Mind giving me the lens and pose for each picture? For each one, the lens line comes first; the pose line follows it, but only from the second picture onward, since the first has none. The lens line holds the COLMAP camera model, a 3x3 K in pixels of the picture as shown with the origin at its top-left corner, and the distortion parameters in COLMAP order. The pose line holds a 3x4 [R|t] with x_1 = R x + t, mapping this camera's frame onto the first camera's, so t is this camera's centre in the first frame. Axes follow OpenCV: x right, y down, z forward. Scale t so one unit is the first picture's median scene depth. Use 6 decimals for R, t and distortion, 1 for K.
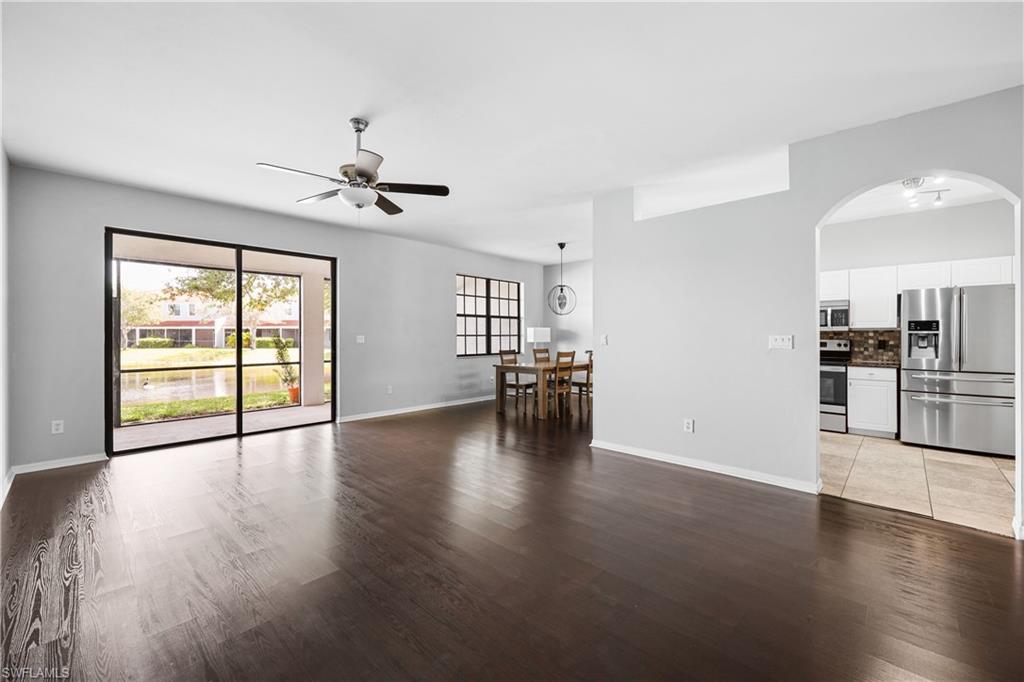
lens RADIAL K [[422.0, 0, 508.2], [0, 422.0, 337.3], [0, 0, 1]] dist [0.006685, -0.000281]
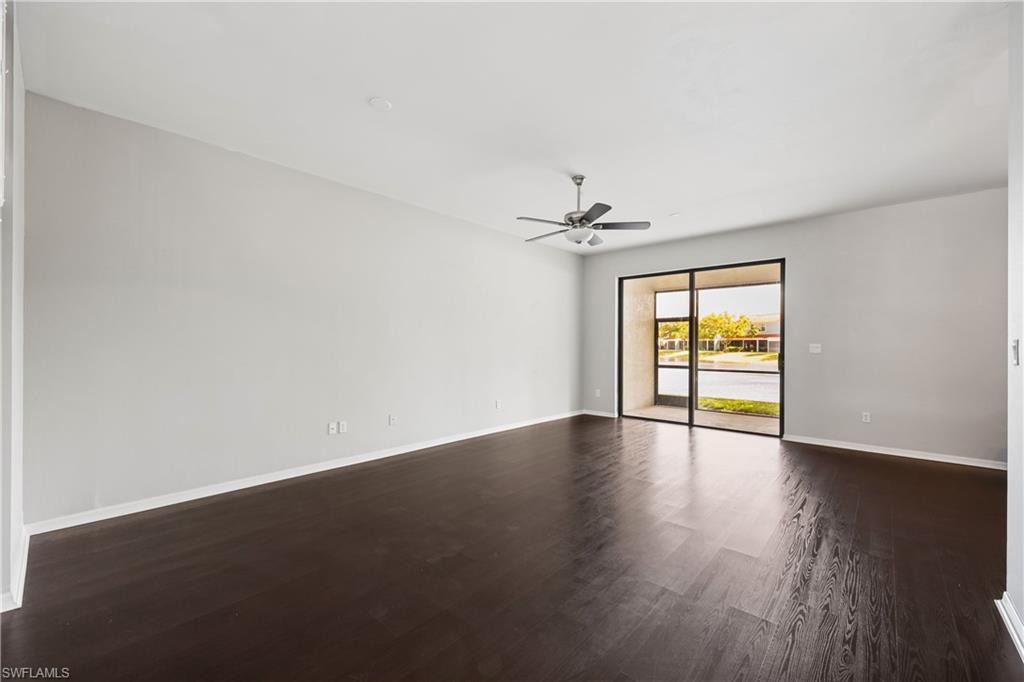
lens RADIAL K [[409.8, 0, 514.2], [0, 409.8, 344.9], [0, 0, 1]] dist [0.000607, -0.000088]
pose [[0.027947, 0.003177, -0.999604, 0.540143], [-0.007971, 0.999964, 0.002955, 0.001395], [0.999578, 0.007885, 0.027972, 0.463709]]
